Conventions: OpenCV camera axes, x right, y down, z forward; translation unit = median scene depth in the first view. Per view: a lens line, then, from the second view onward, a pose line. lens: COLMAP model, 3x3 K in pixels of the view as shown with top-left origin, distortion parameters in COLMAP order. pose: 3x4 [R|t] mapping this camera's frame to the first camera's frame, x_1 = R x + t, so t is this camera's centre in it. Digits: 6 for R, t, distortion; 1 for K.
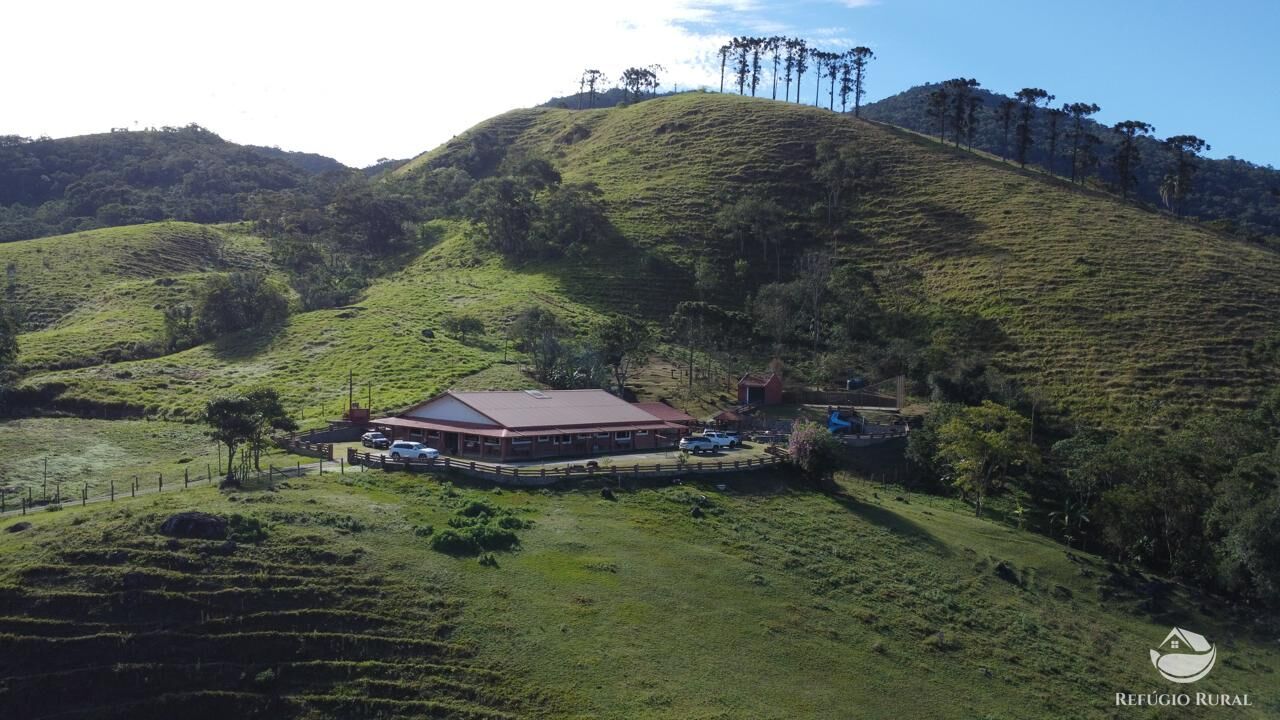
lens RADIAL K [[929.6, 0, 640.0], [0, 929.6, 358.3], [0, 0, 1]] dist [-0.034119, 0.001940]
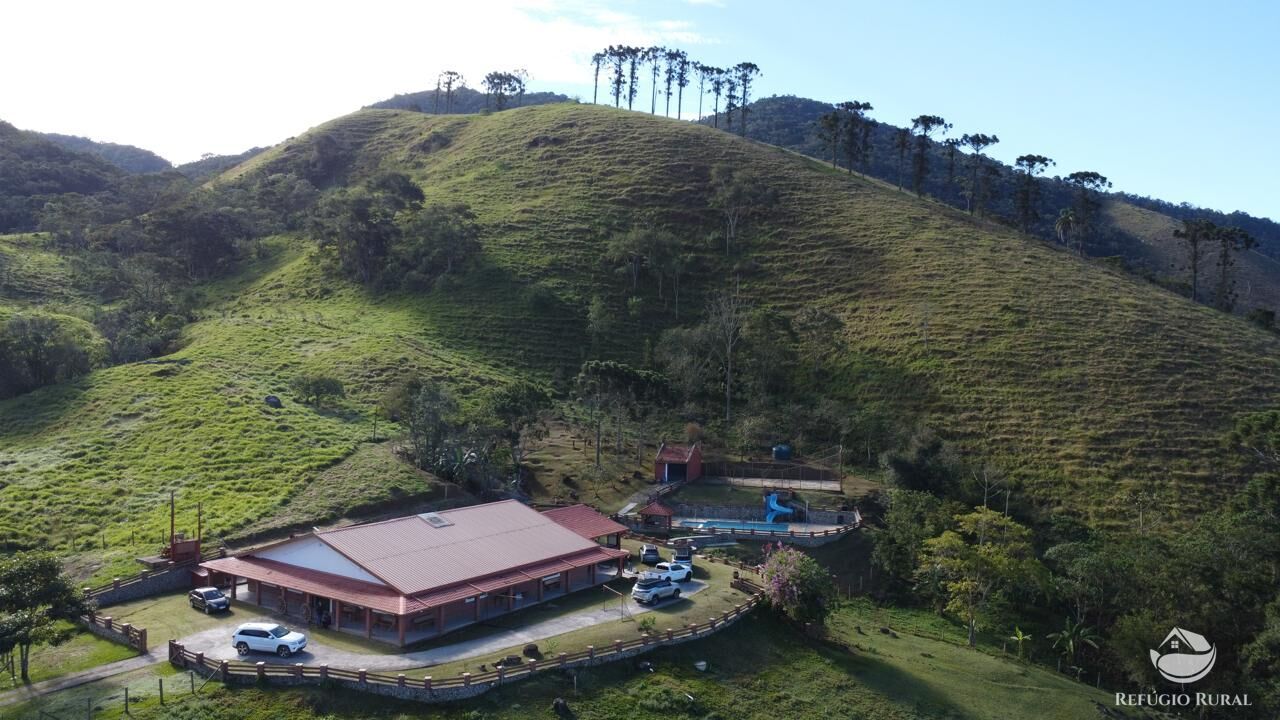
lens RADIAL K [[929.6, 0, 638.2], [0, 929.6, 356.6], [0, 0, 1]] dist [-0.034119, 0.001940]
pose [[0.986259, -0.002921, 0.165178, -0.035258], [0.003381, 0.999991, -0.002506, -0.045085], [-0.165170, 0.003030, 0.986261, 0.113158]]
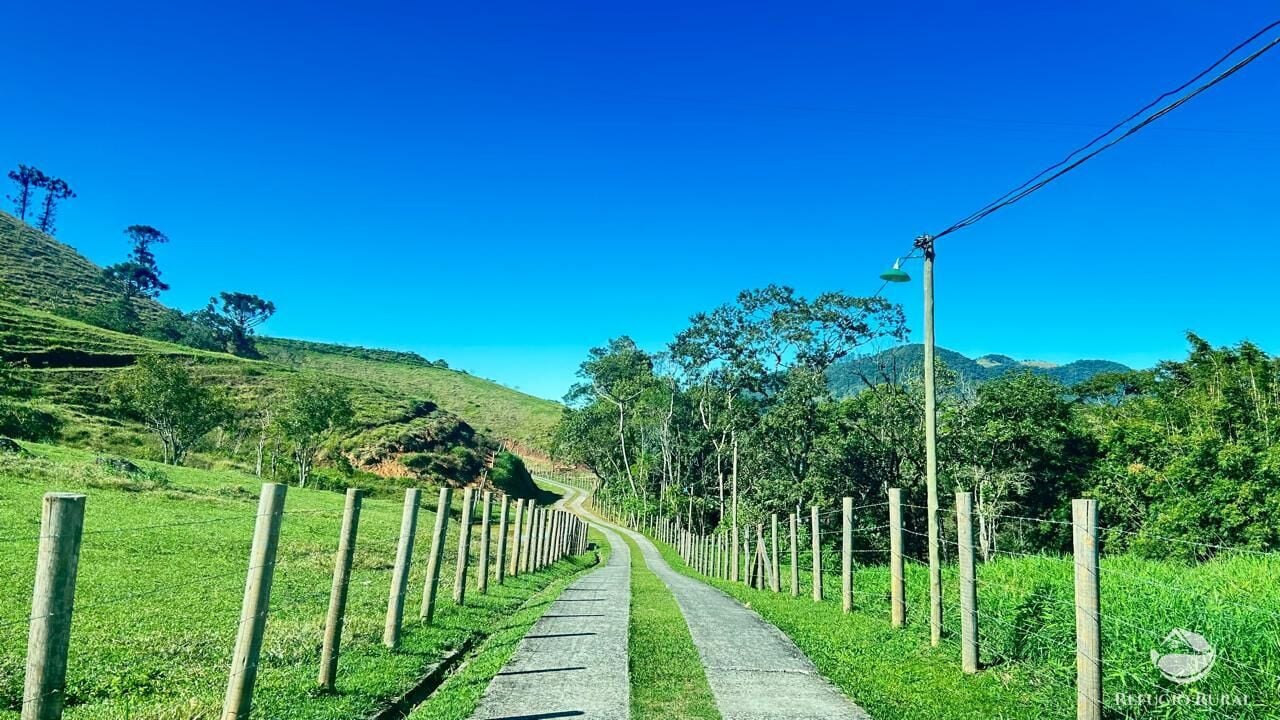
lens RADIAL K [[975.1, 0, 643.8], [0, 975.1, 359.3], [0, 0, 1]] dist [0.009431, 0.000165]
pose [[0.171947, 0.089878, 0.980998, -0.403526], [-0.052495, 0.995250, -0.081982, 0.121469], [-0.983707, -0.037401, 0.175848, -0.082067]]
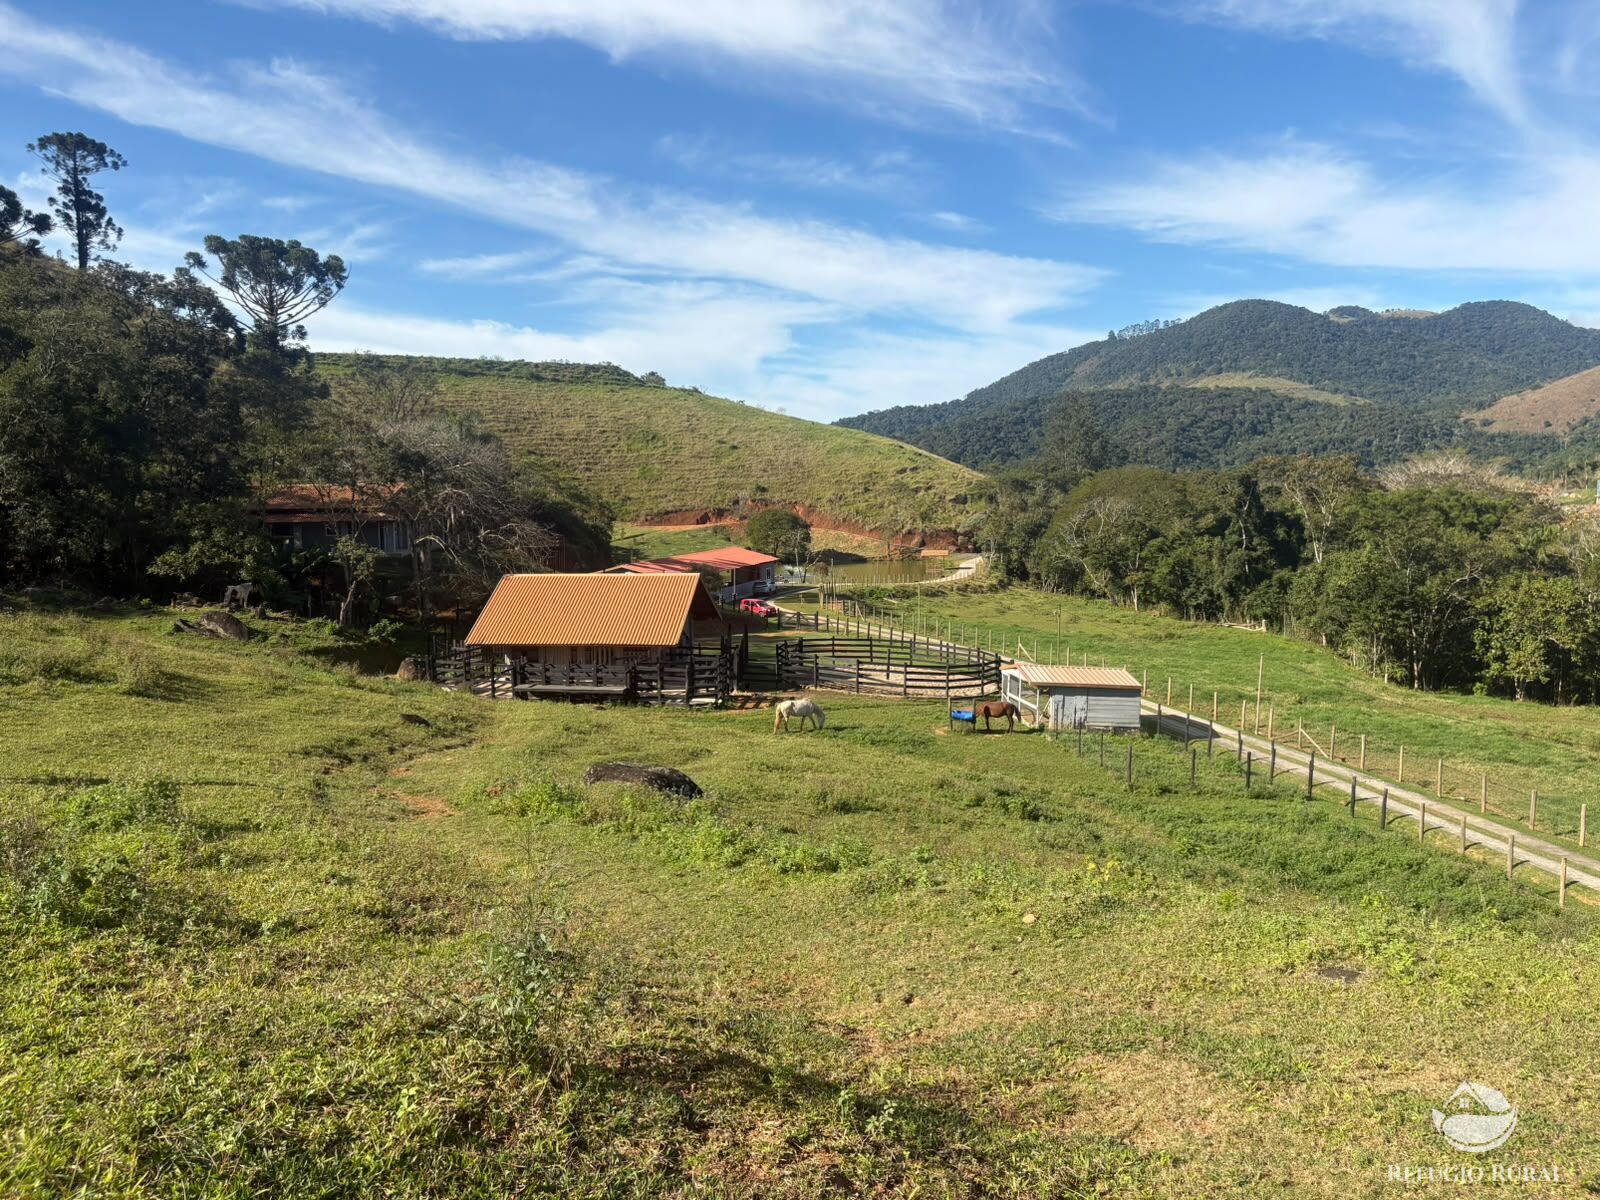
lens RADIAL K [[1200.3, 0, 811.1], [0, 1200.3, 640.0], [0, 0, 1]] dist [0.048347, -0.038276]
pose [[0.215119, -0.151567, 0.964754, 0.028293], [0.020877, 0.988371, 0.150622, 0.088276], [-0.976365, -0.012261, 0.215782, 0.161544]]
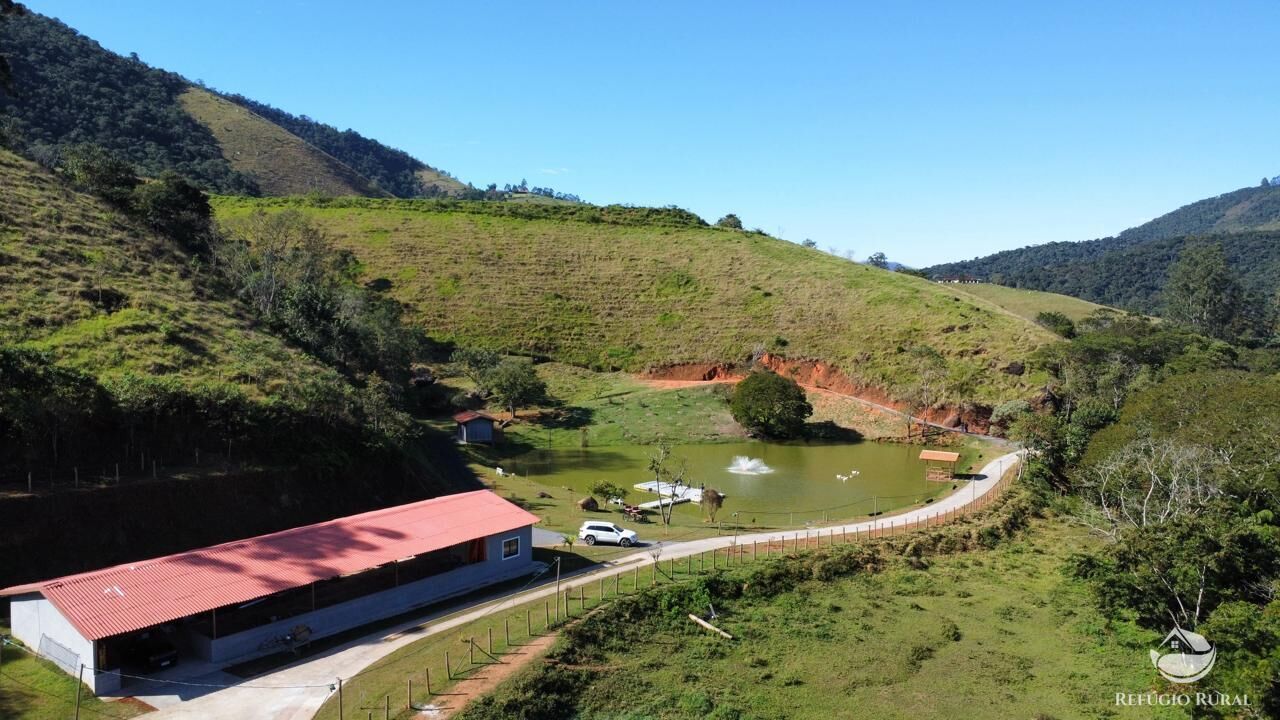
lens RADIAL K [[929.6, 0, 637.5], [0, 929.6, 370.1], [0, 0, 1]] dist [-0.034119, 0.001940]
pose [[0.542730, -0.079932, 0.836095, 0.444971], [-0.000525, 0.995429, 0.095505, 0.062779], [-0.839907, -0.052273, 0.540208, 0.128411]]
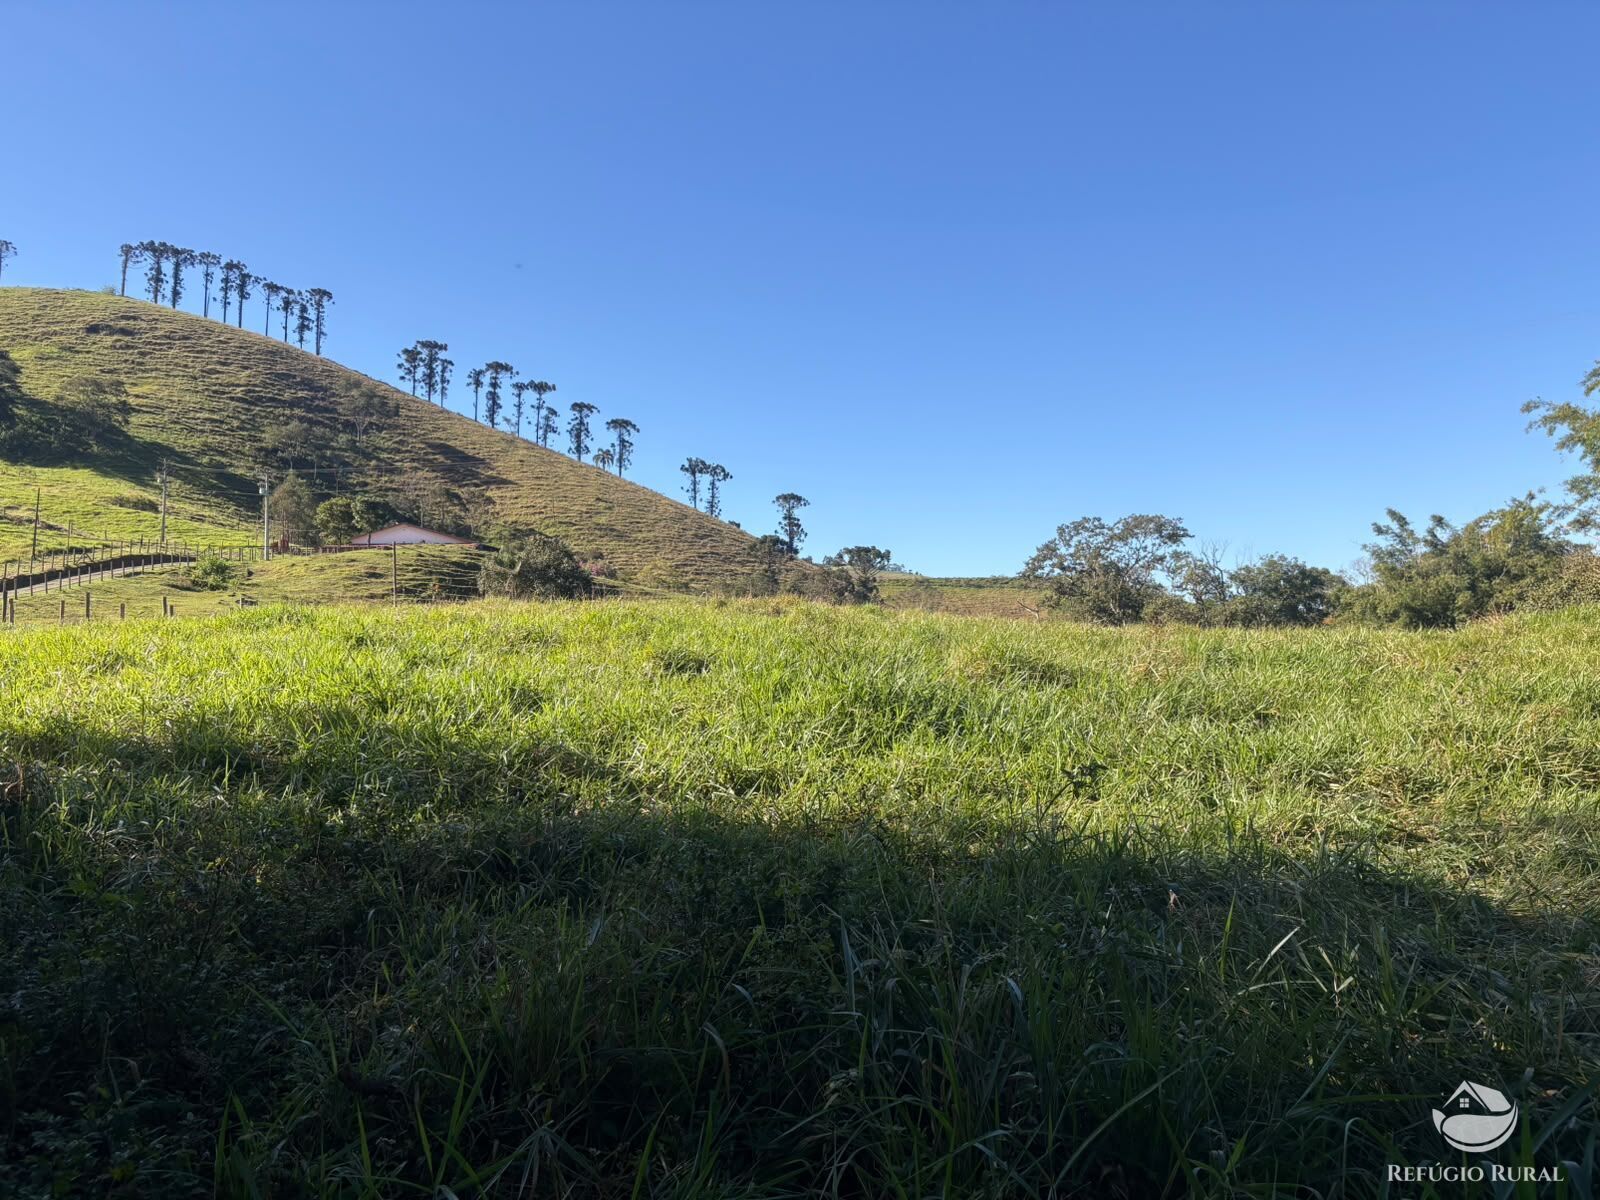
lens RADIAL K [[1200.3, 0, 824.1], [0, 1200.3, 601.8], [0, 0, 1]] dist [0.048347, -0.038276]
pose [[0.623620, 0.021966, 0.781419, -0.569509], [0.039394, 0.997452, -0.059477, 0.133481], [-0.780734, 0.067875, 0.621166, -0.290611]]
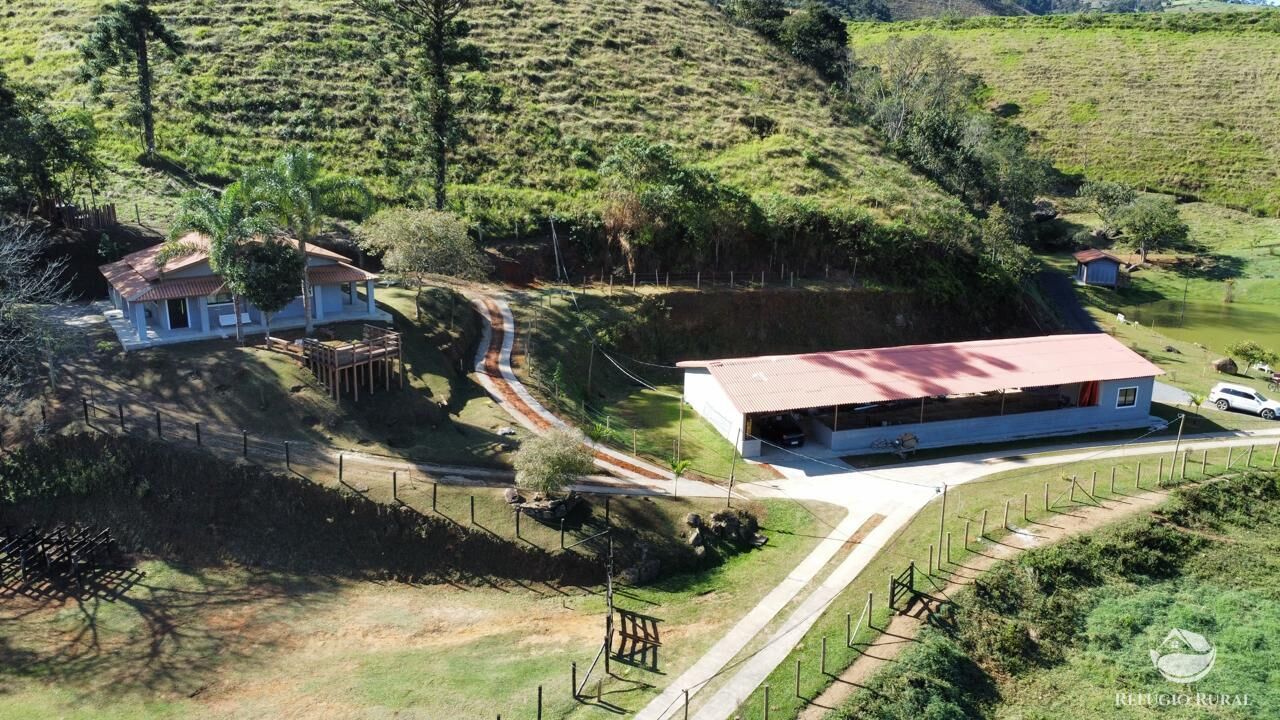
lens RADIAL K [[929.6, 0, 635.0], [0, 929.6, 366.6], [0, 0, 1]] dist [-0.034119, 0.001940]
pose [[0.934759, -0.106503, 0.338942, 0.431322], [0.012987, 0.963617, 0.266973, 0.062149], [-0.355044, -0.245154, 0.902133, 0.122081]]
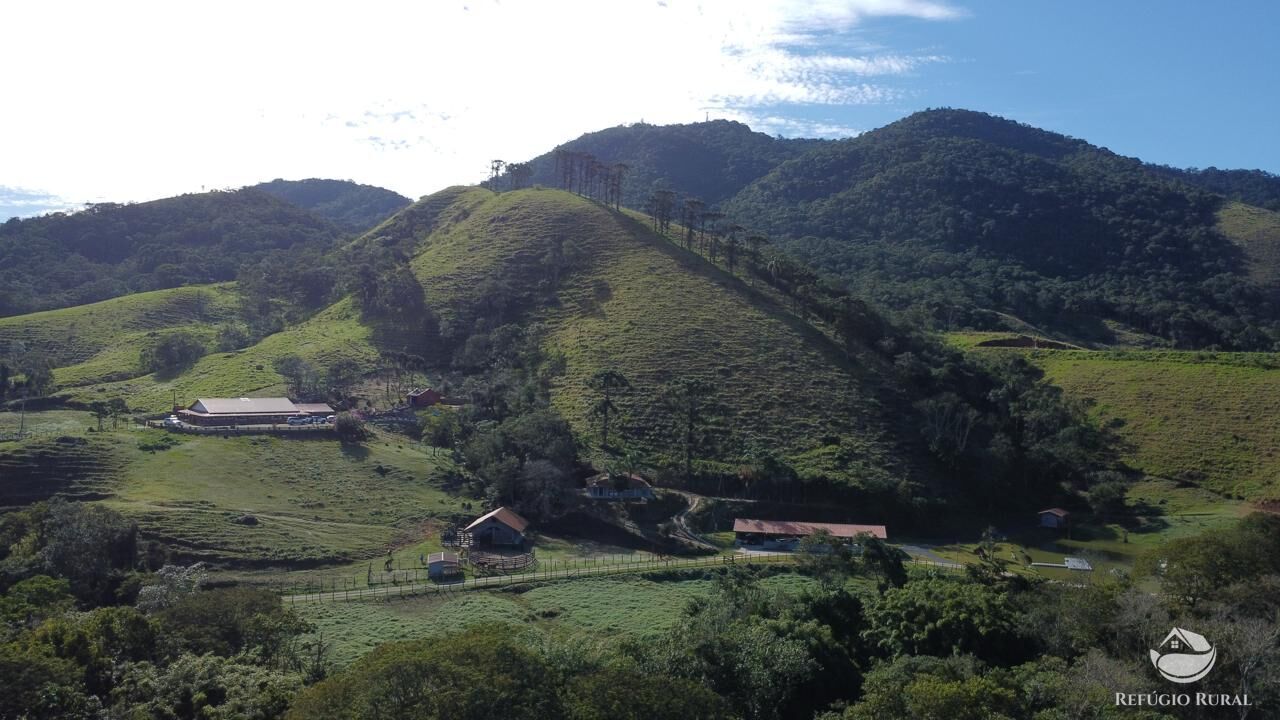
lens RADIAL K [[929.6, 0, 643.3], [0, 929.6, 360.7], [0, 0, 1]] dist [-0.034119, 0.001940]
pose [[0.994171, -0.004076, -0.107736, 0.554126], [0.003845, 0.999990, -0.002346, -0.024304], [0.107744, 0.001918, 0.994177, -0.586291]]
